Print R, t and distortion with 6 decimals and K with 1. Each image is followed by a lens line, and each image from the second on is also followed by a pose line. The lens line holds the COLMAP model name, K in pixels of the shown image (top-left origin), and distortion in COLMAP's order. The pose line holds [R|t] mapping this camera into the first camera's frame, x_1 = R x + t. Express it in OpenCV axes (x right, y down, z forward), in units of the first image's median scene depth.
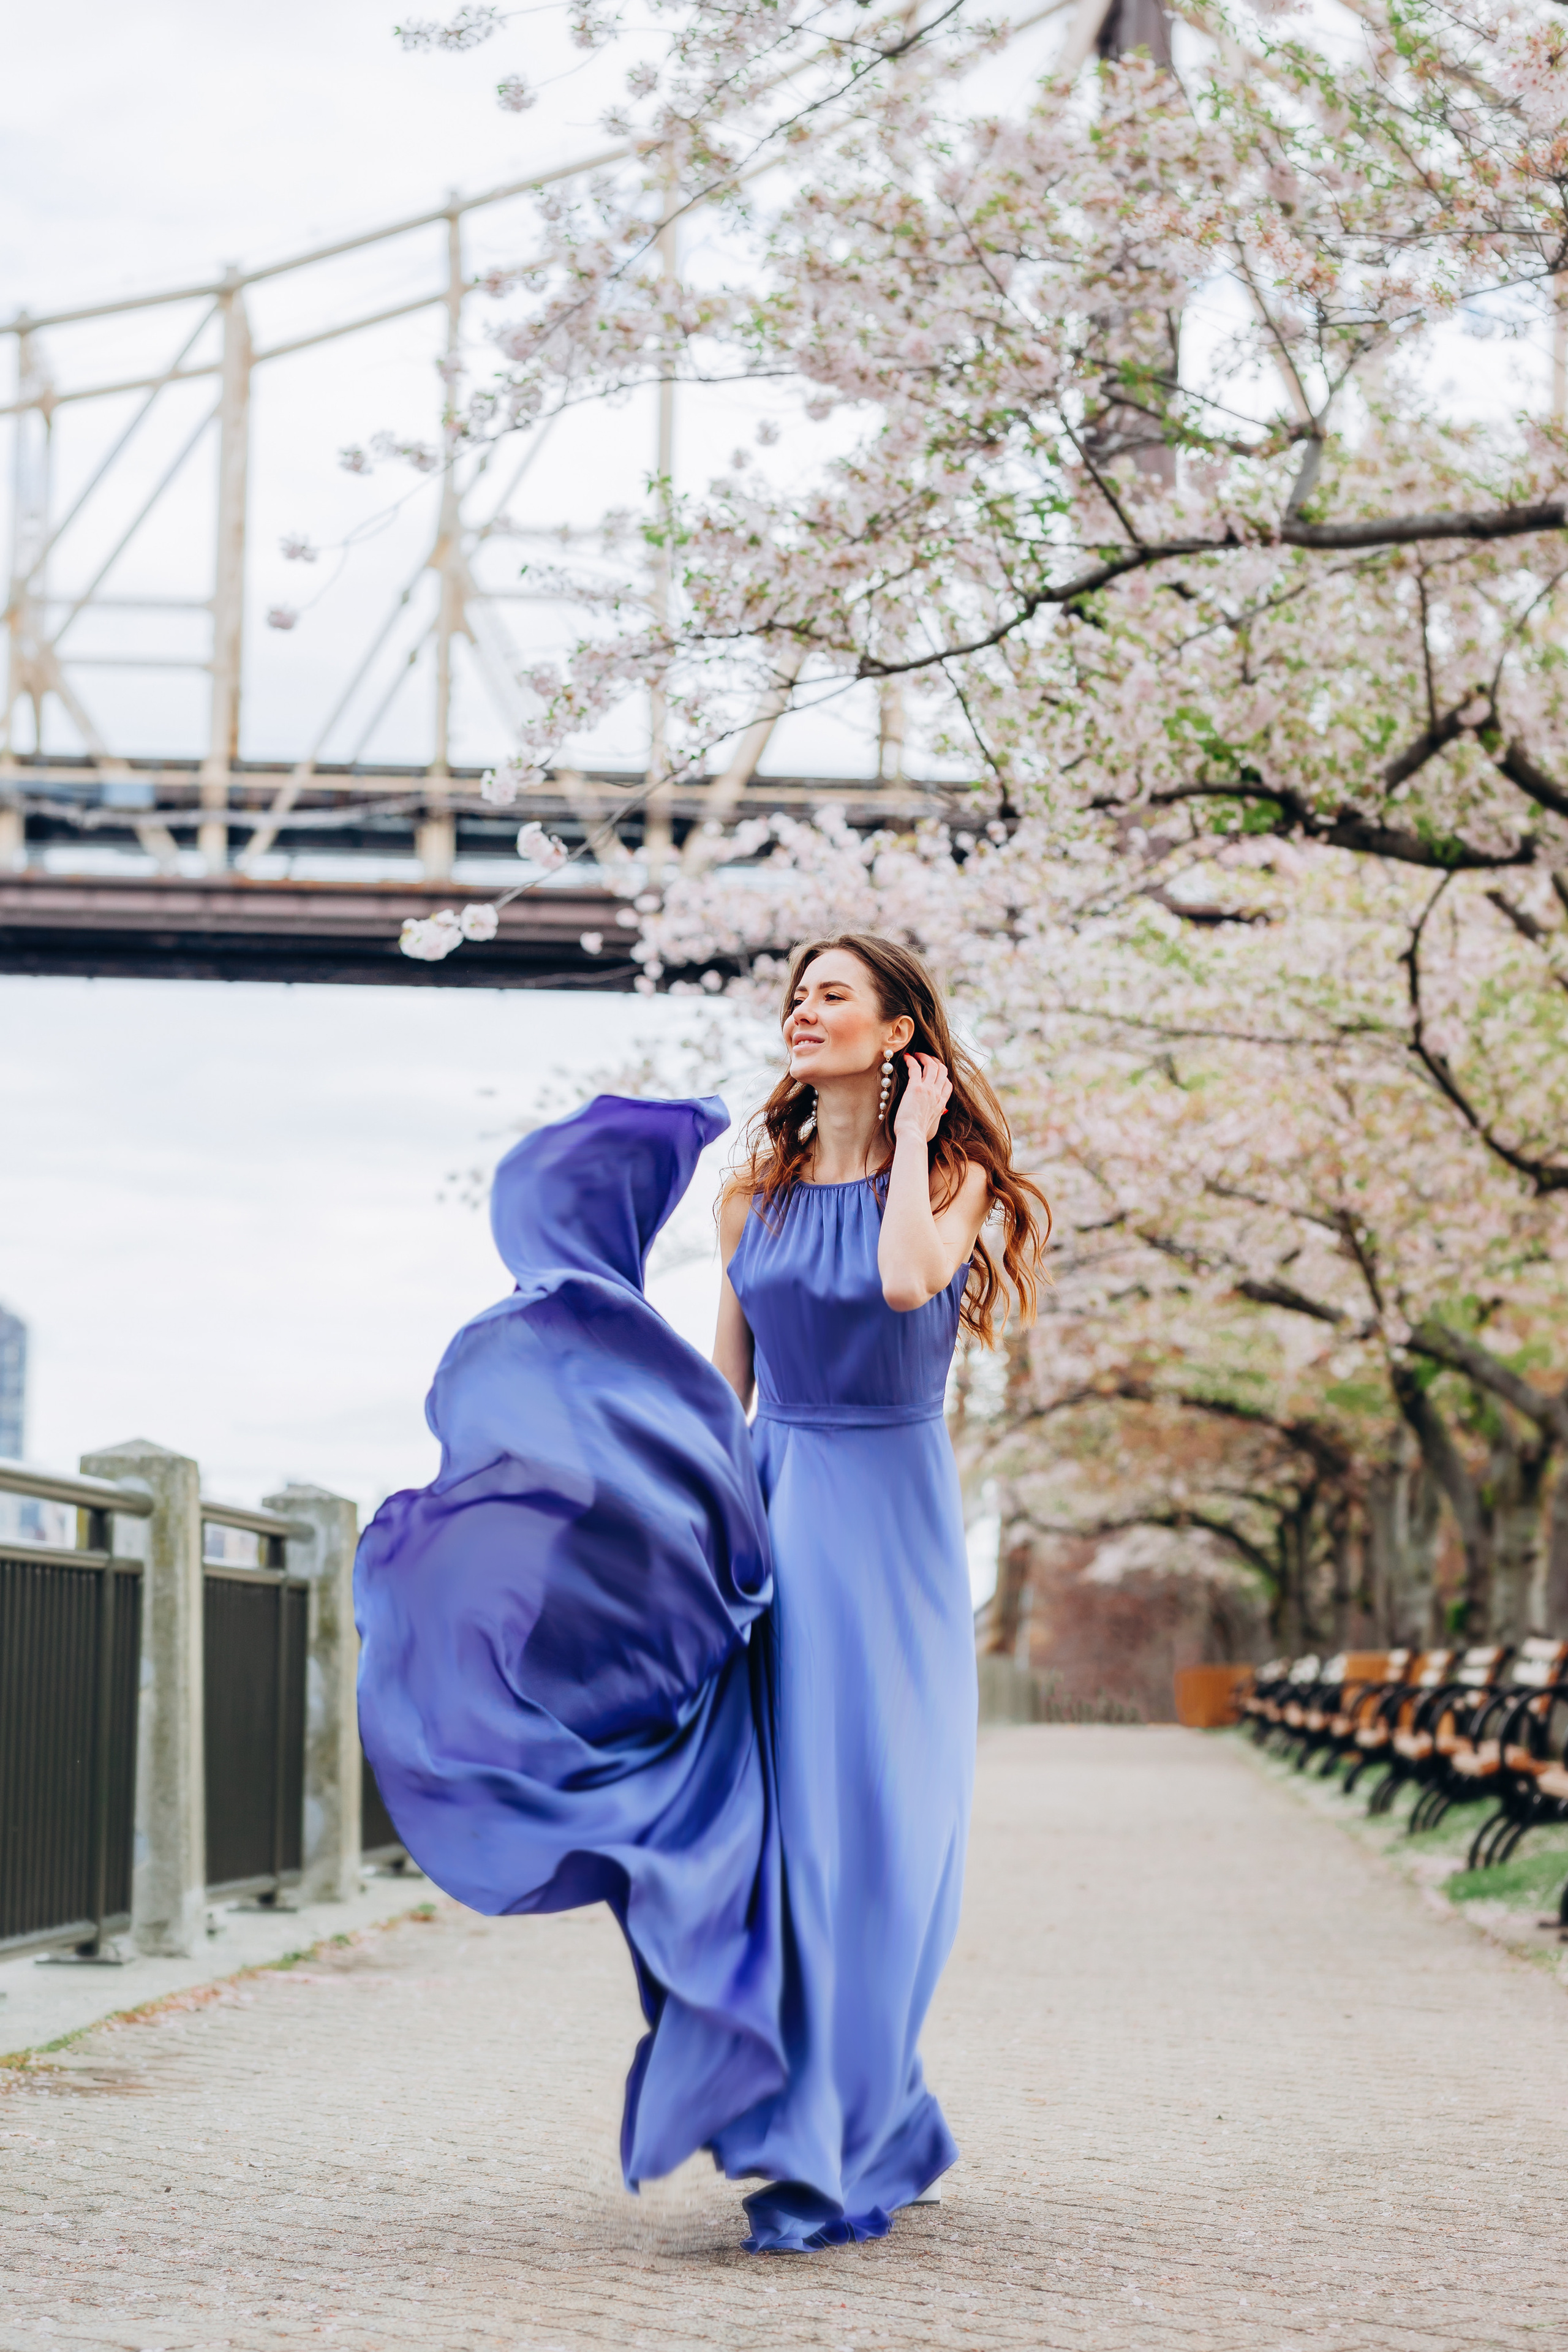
lens RADIAL K [[3303.3, 0, 789.2], [0, 3303.3, 1145.8], [0, 0, 1]] dist [-0.009095, -0.010414]
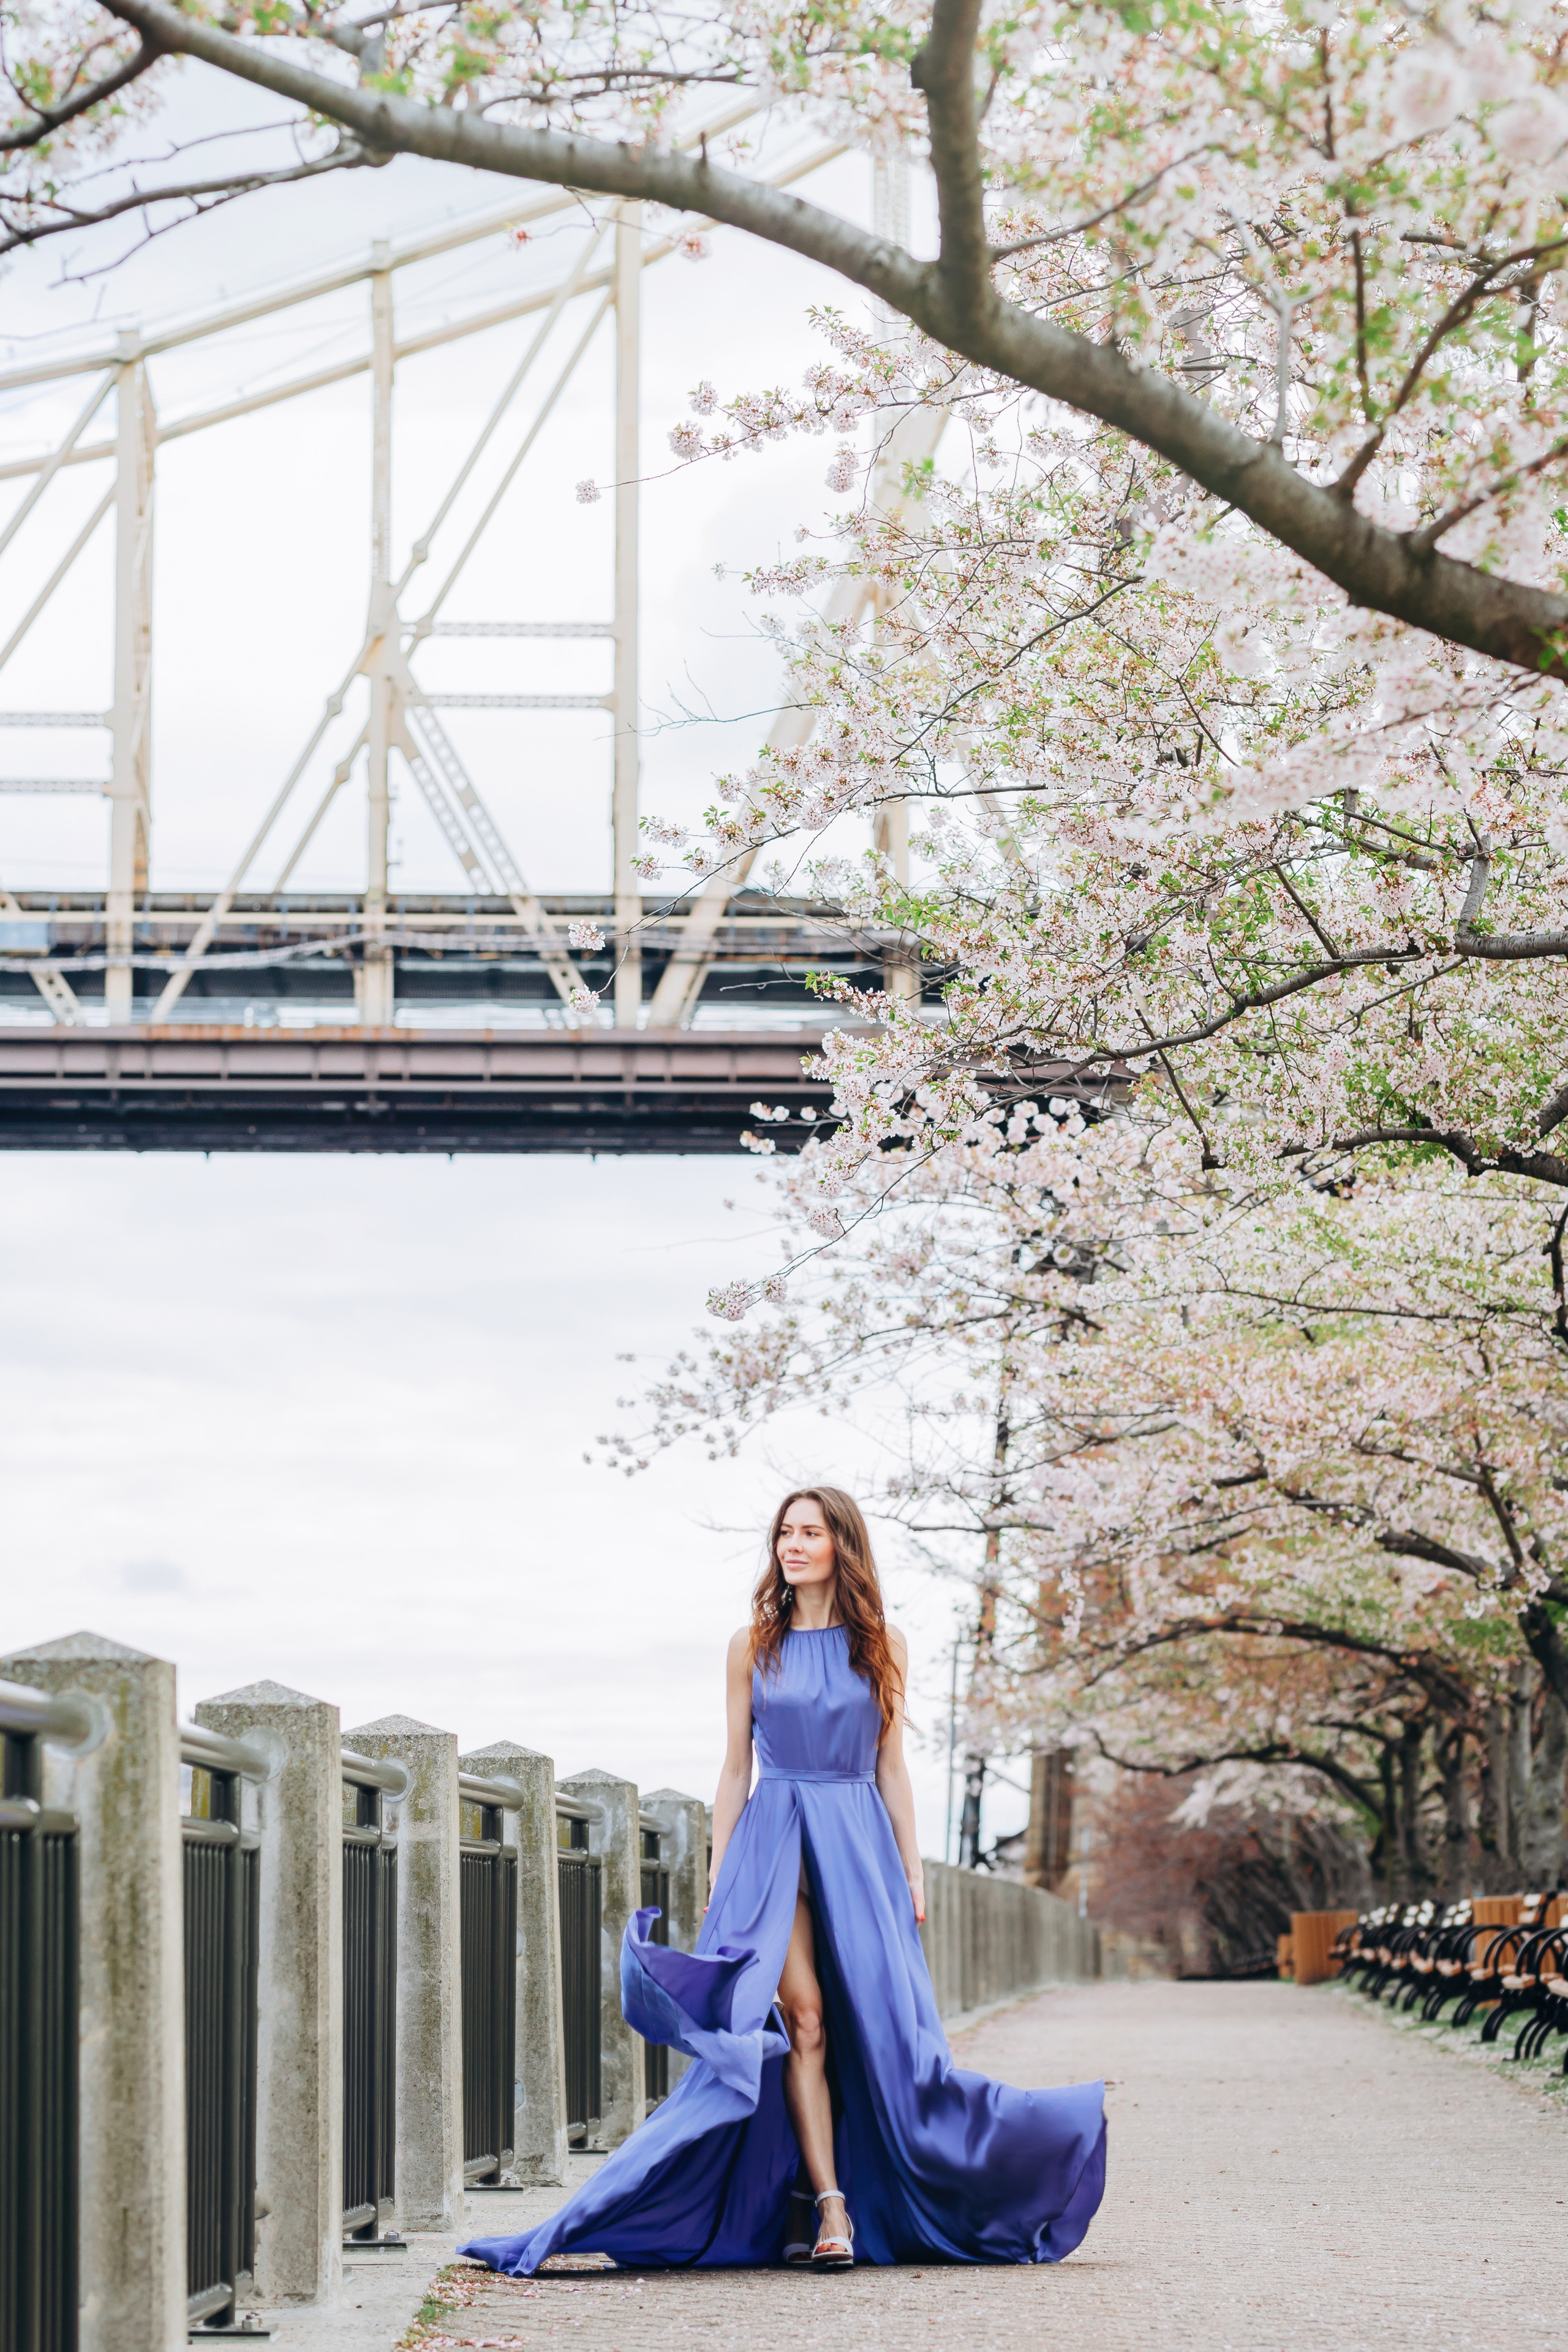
lens RADIAL K [[3970.5, 0, 782.1], [0, 3970.5, 1178.4], [0, 0, 1]] dist [-0.001698, -0.005983]
pose [[0.999698, -0.021156, 0.012504, -0.059070], [0.021508, 0.999356, -0.028711, -0.036005], [-0.011888, 0.028972, 0.999510, -0.217391]]
